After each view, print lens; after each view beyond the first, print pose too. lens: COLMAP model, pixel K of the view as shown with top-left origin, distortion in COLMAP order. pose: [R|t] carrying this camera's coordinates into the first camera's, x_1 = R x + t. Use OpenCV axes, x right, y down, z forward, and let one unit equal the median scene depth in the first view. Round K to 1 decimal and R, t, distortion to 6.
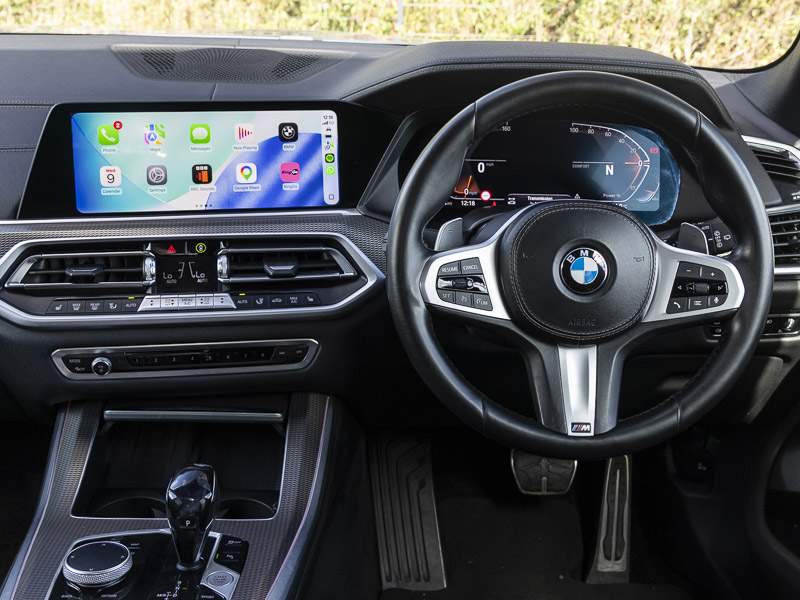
lens RADIAL K [[938.4, 0, 400.0], [0, 938.4, 300.0], [0, 0, 1]] dist [0.018621, 0.003950]
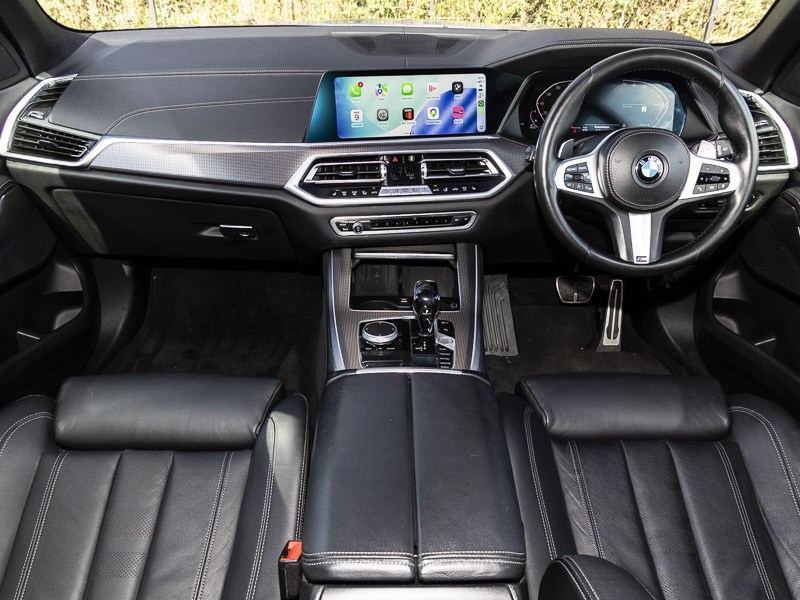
lens RADIAL K [[583.8, 0, 400.0], [0, 583.8, 300.0], [0, 0, 1]] dist [0.010950, 0.003941]
pose [[0.999925, -0.005114, -0.011089, -0.215790], [0.006975, 0.984568, 0.174862, 0.012105], [0.010023, -0.174926, 0.984531, -0.099639]]
